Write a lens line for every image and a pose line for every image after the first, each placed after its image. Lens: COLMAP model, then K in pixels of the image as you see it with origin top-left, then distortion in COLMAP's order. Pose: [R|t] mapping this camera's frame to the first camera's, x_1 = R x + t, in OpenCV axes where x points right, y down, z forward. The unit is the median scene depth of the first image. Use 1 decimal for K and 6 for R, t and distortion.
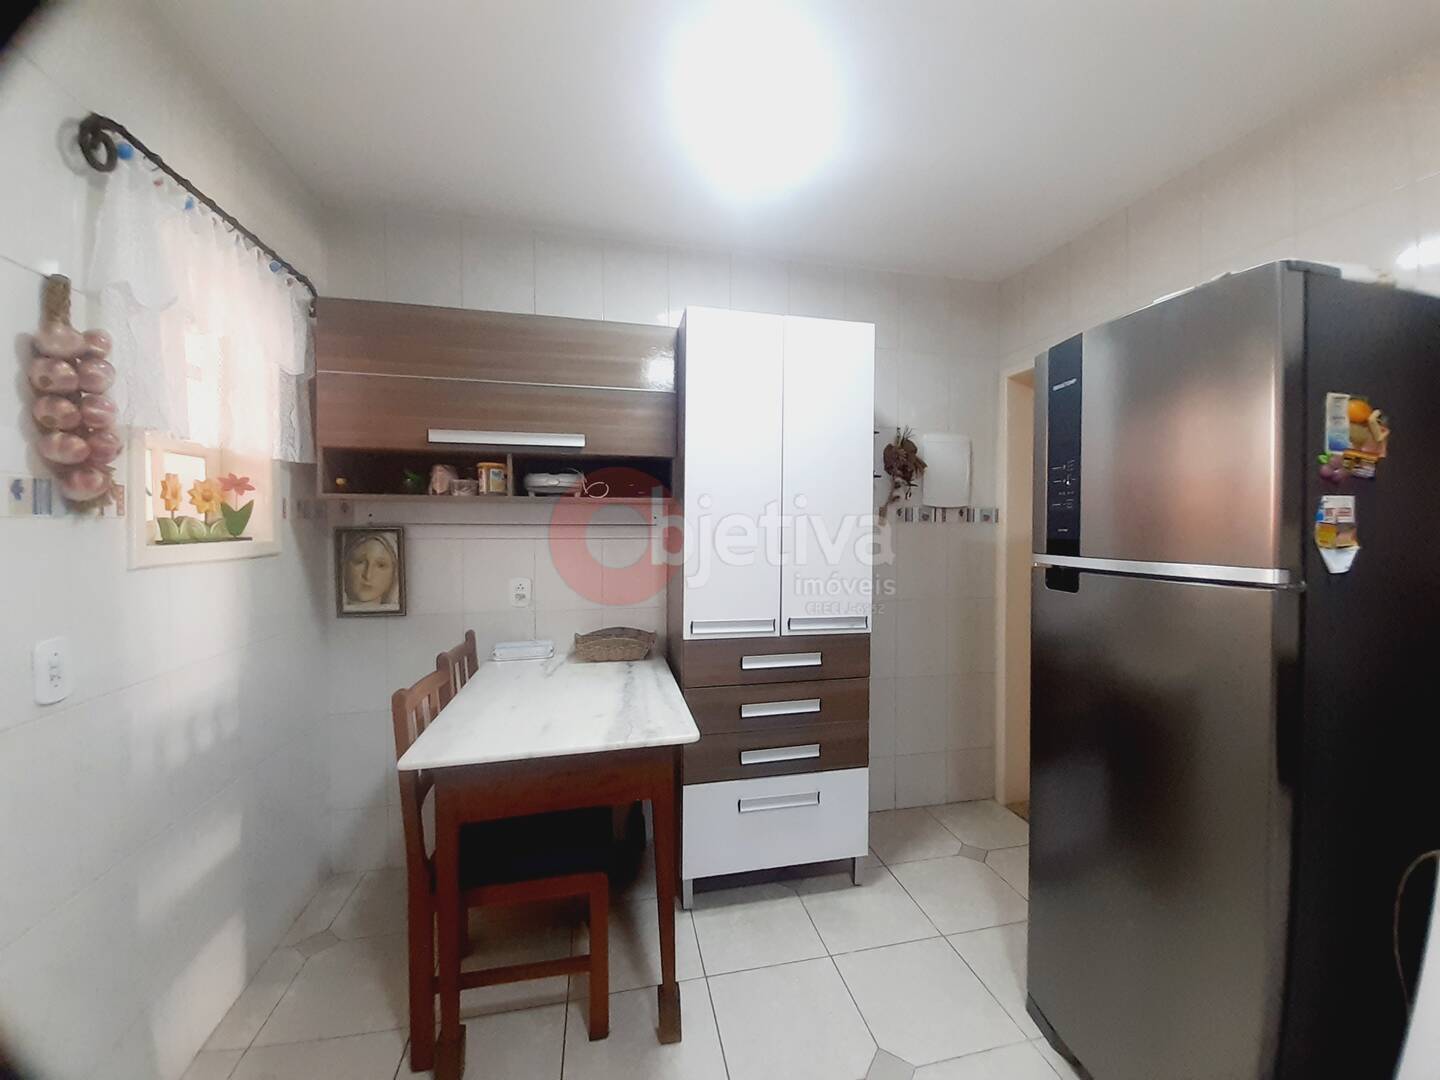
lens RADIAL K [[579.1, 0, 724.8], [0, 579.1, 536.7], [0, 0, 1]] dist [-0.000924, -0.000106]
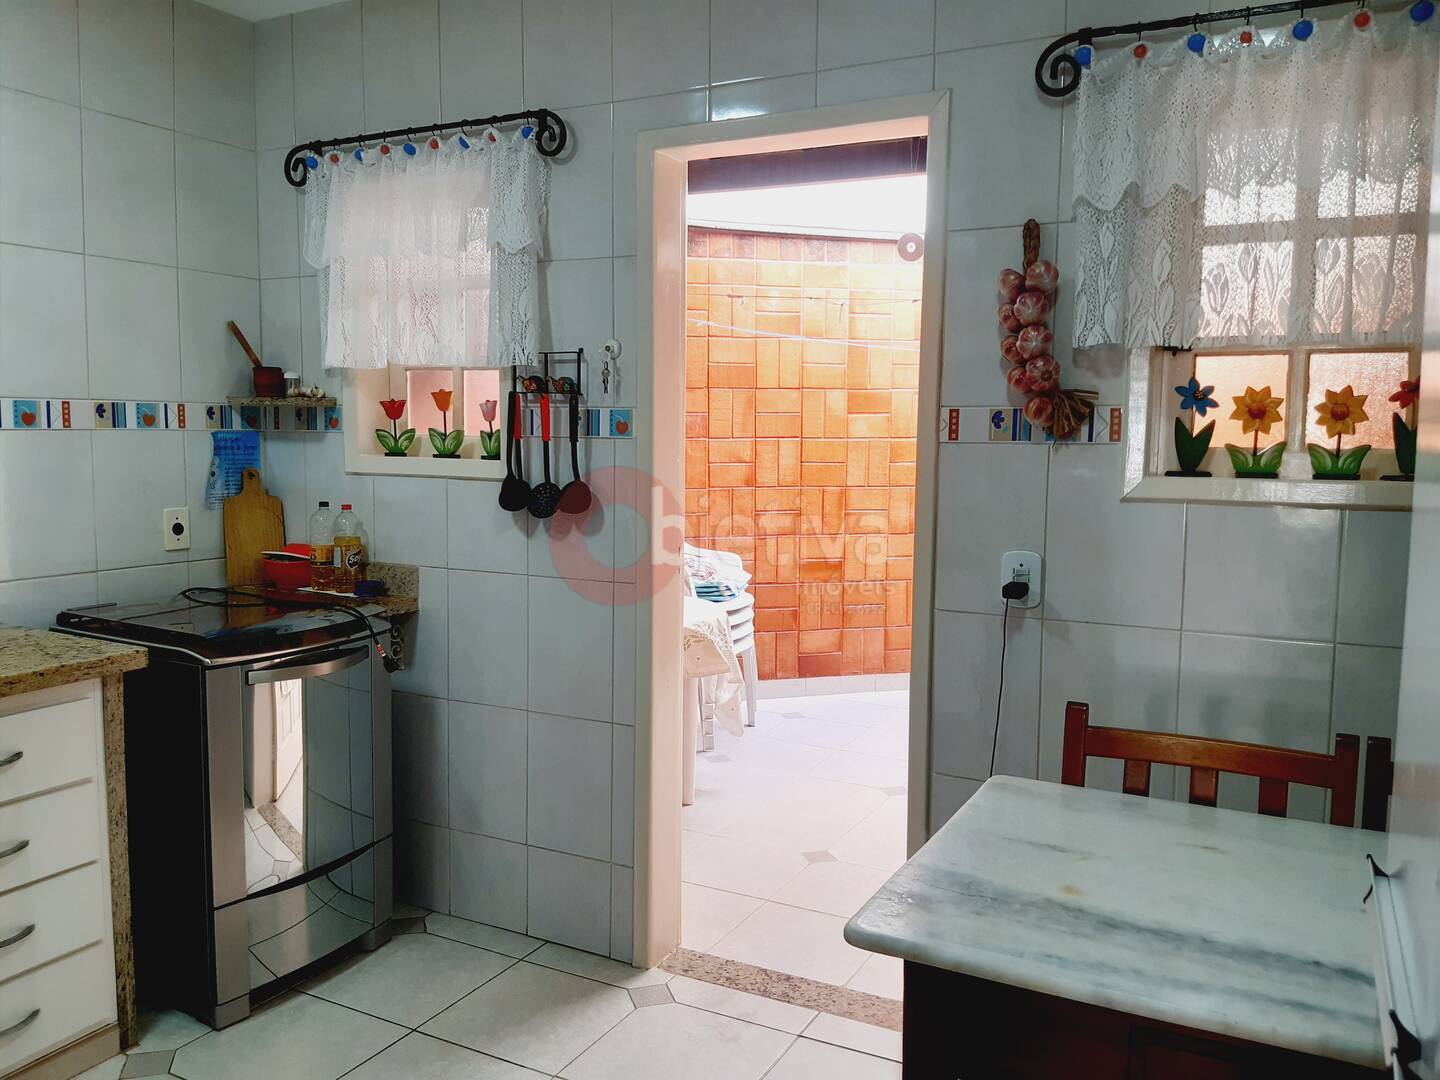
lens RADIAL K [[1120.6, 0, 723.5], [0, 1120.6, 539.1], [0, 0, 1]] dist [0.024702, -0.064701]
pose [[-0.632217, 0.078360, -0.770819, 0.730333], [-0.023051, 0.992530, 0.119804, -0.076786], [0.774449, 0.093510, -0.625688, 1.558633]]
